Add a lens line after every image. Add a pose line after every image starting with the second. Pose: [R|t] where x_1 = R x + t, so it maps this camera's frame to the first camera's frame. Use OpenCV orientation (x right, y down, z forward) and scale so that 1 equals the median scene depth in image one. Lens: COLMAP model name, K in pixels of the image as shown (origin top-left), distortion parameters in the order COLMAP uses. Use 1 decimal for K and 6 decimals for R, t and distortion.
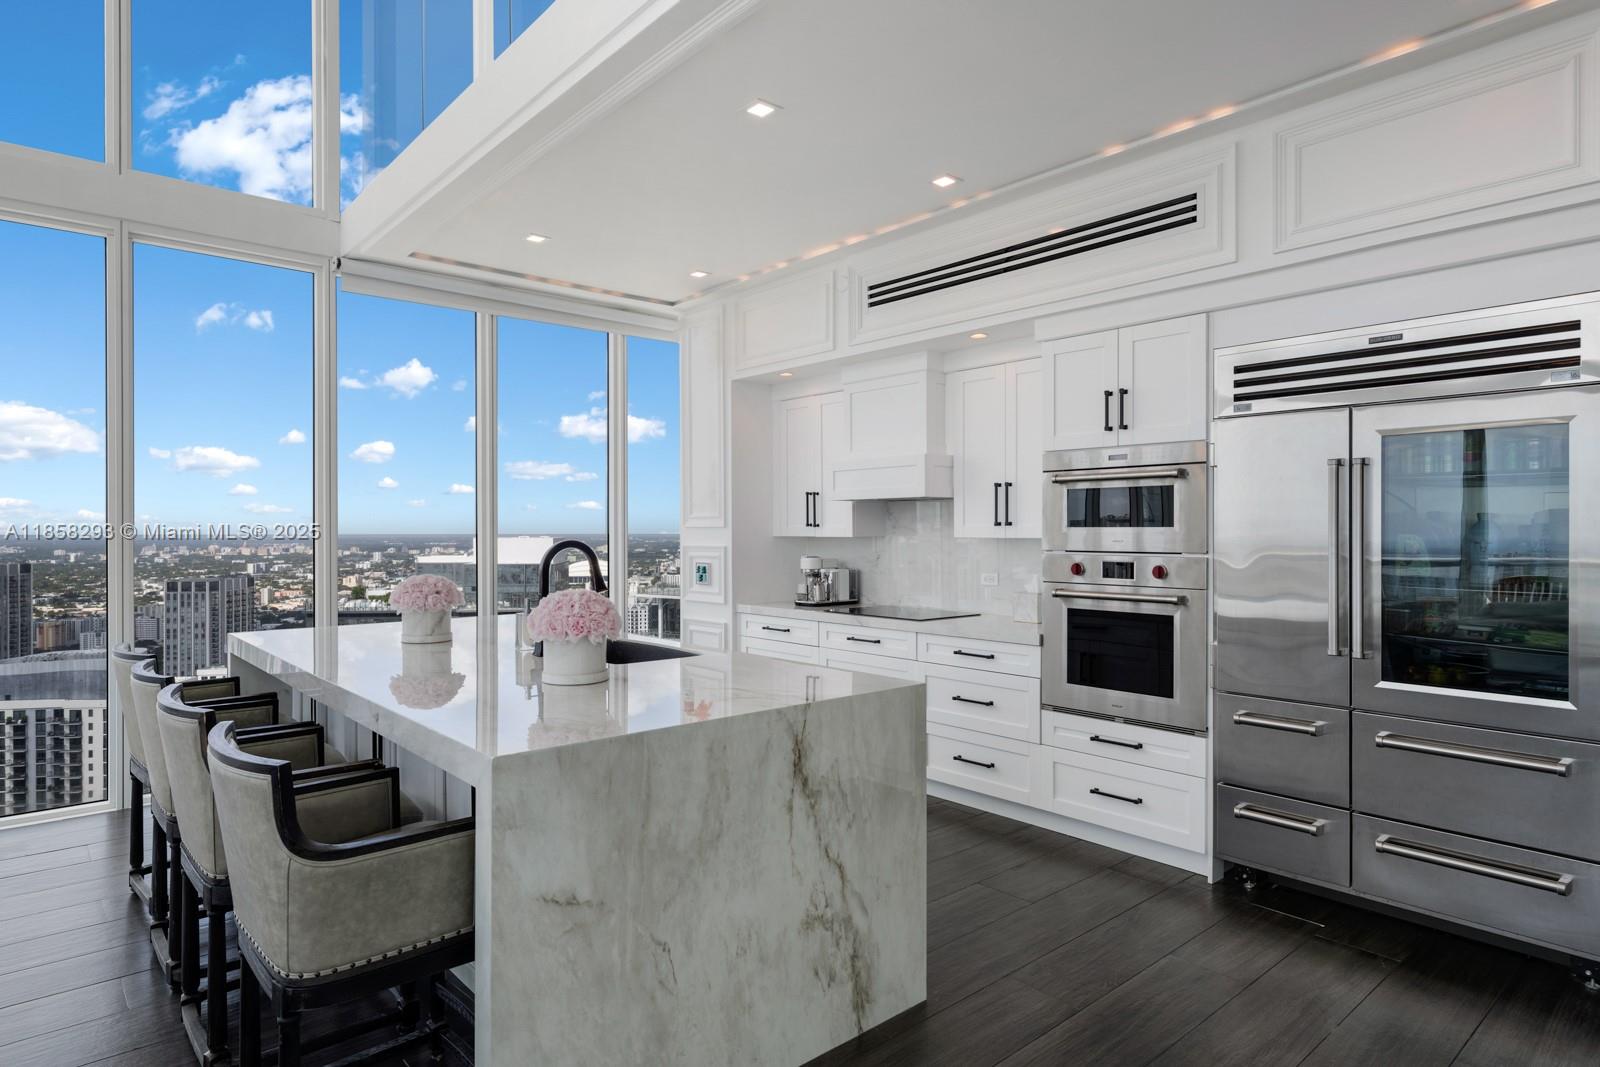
lens RADIAL K [[899.1, 0, 795.7], [0, 899.1, 535.2], [0, 0, 1]] dist [0.009435, 0.000435]
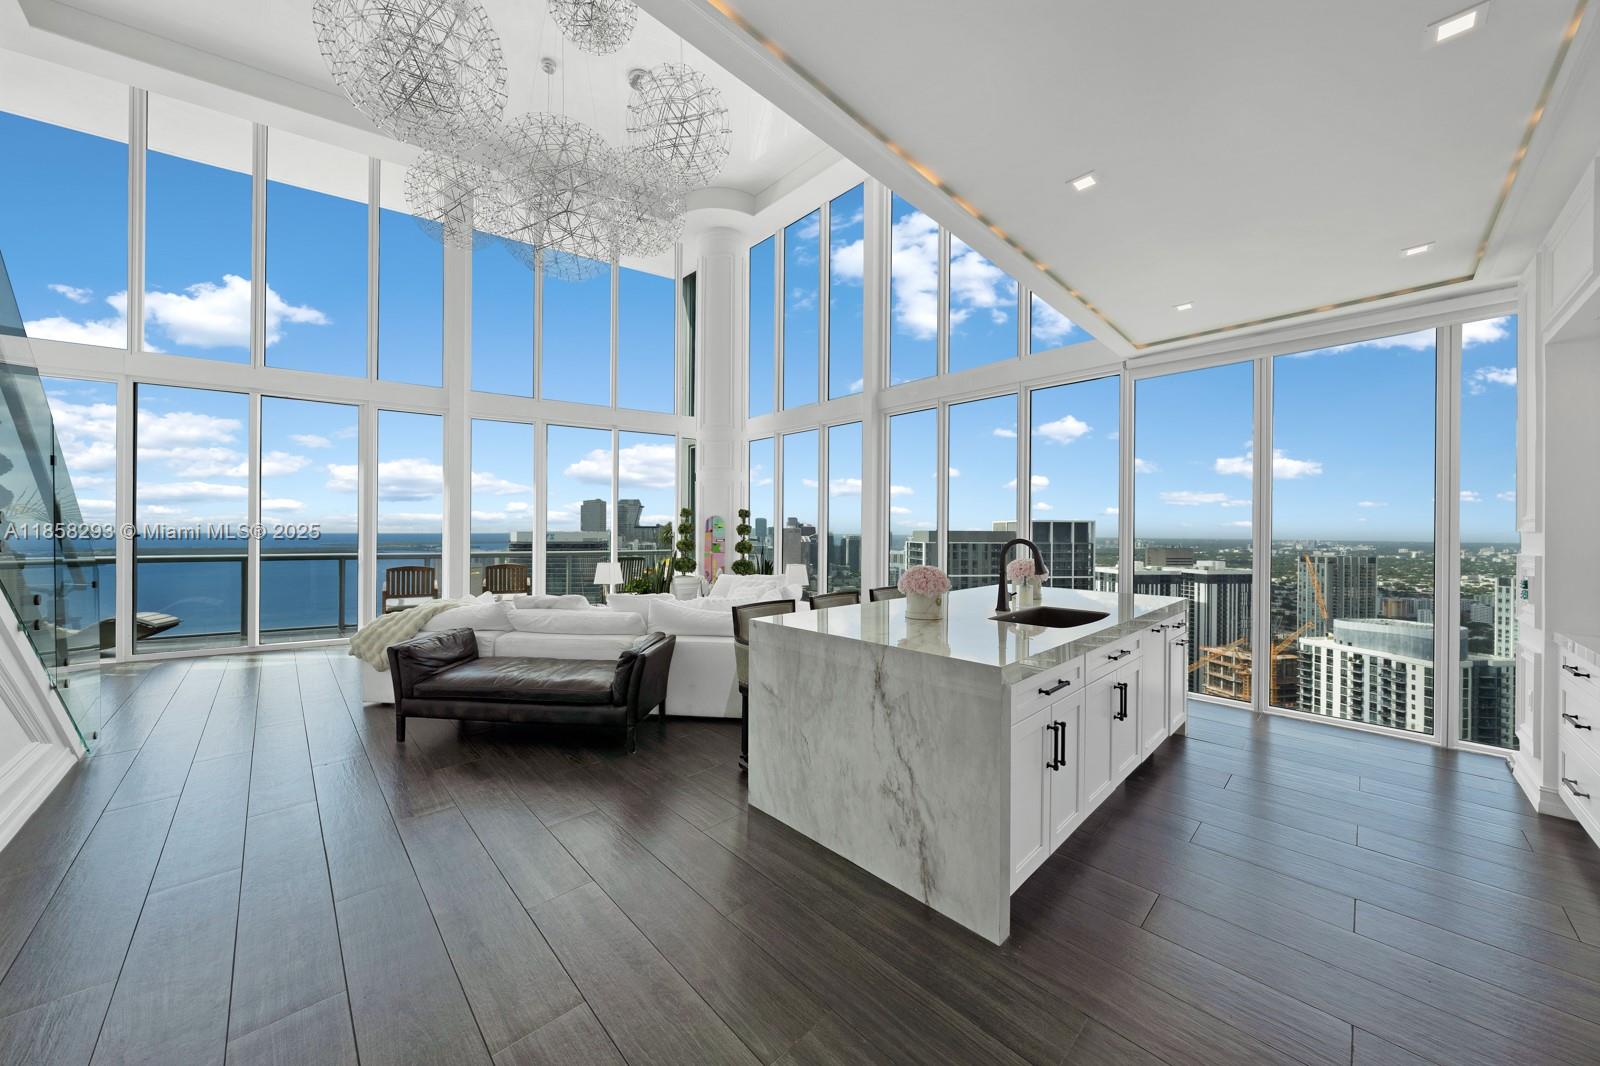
lens RADIAL K [[549.1, 0, 786.7], [0, 549.1, 532.3], [0, 0, 1]] dist [-0.004048, 0.000291]
pose [[0.040557, 0.004264, -0.999168, 0.565350], [-0.013040, 0.999908, 0.003738, -0.002539], [0.999092, 0.012878, 0.040609, 0.482560]]
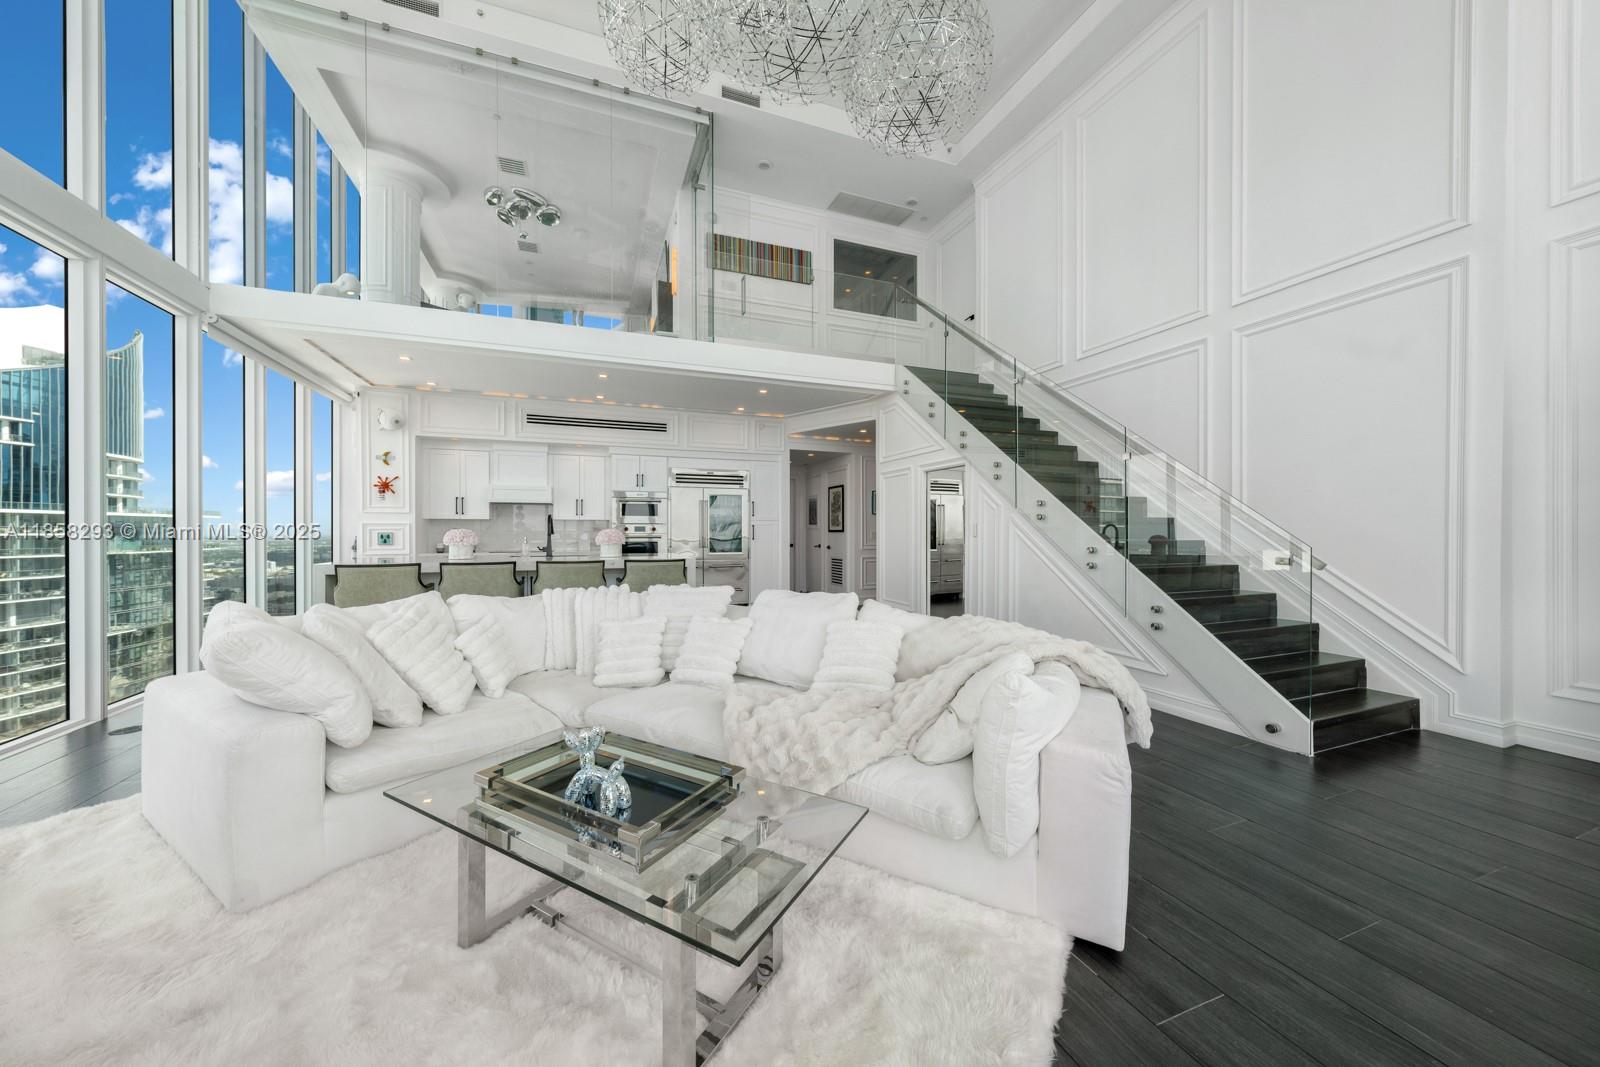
lens RADIAL K [[549.1, 0, 787.9], [0, 549.1, 532.0], [0, 0, 1]] dist [-0.004048, 0.000291]
pose [[0.346629, -0.000605, 0.938002, -1.316594], [0.005329, 0.999985, -0.001324, 0.054462], [-0.937987, 0.005457, 0.346627, -0.197198]]
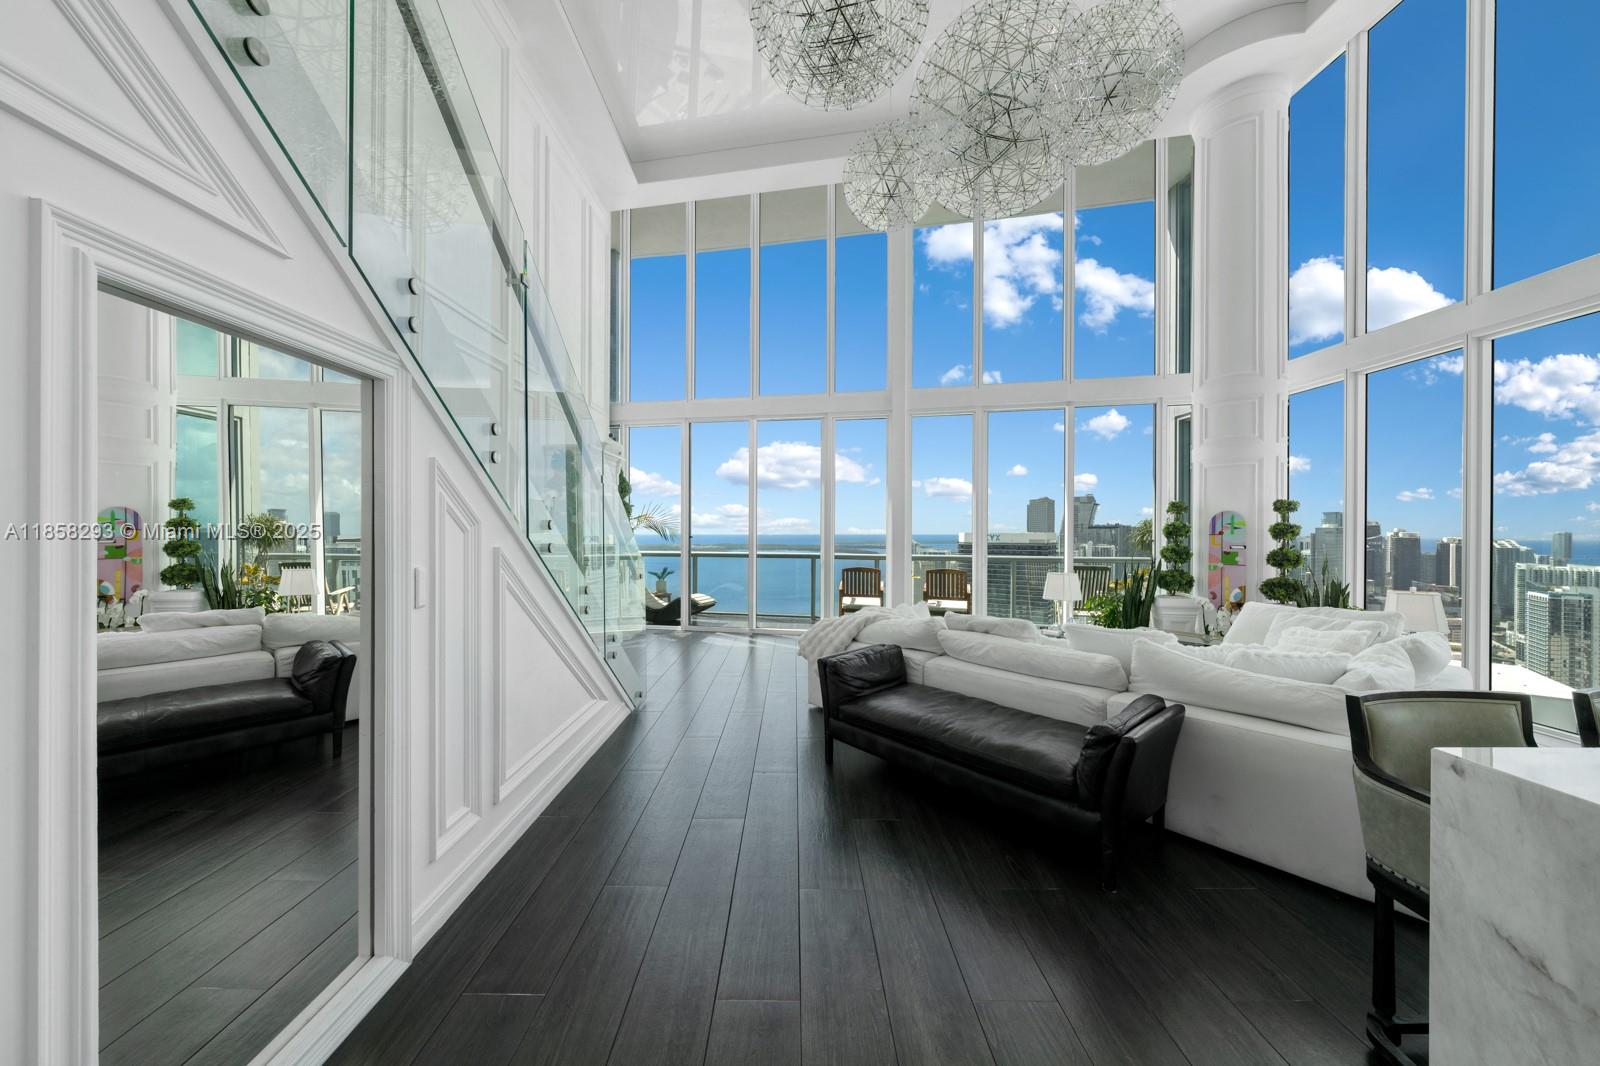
lens RADIAL K [[556.7, 0, 787.9], [0, 556.7, 532.7], [0, 0, 1]] dist [-0.002771, -0.000068]
pose [[-0.662455, 0.003849, -0.749092, 0.310549], [-0.006727, 0.999916, 0.011087, -0.006350], [0.749071, 0.012384, -0.662374, 0.397783]]
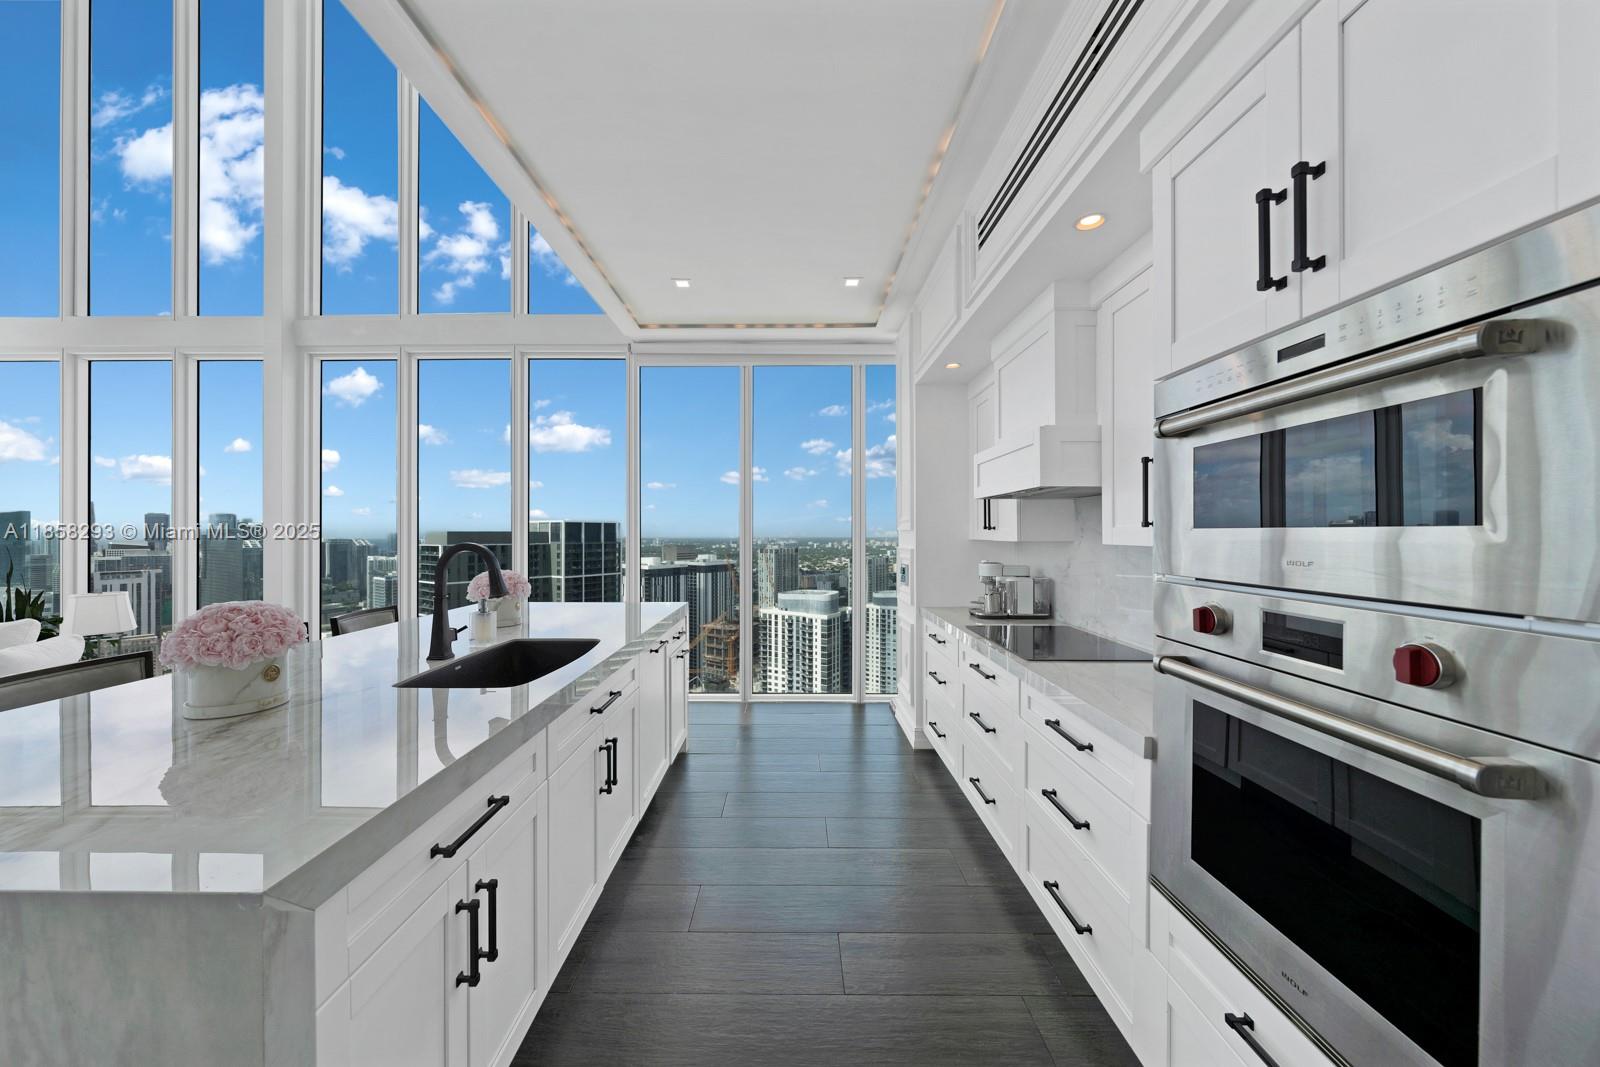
lens RADIAL K [[549.1, 0, 793.4], [0, 549.1, 532.1], [0, 0, 1]] dist [-0.004048, 0.000291]
pose [[0.754794, 0.000816, -0.655962, 0.343648], [-0.005424, 0.999973, -0.004997, -0.004471], [0.655940, 0.007330, 0.754778, 0.669814]]
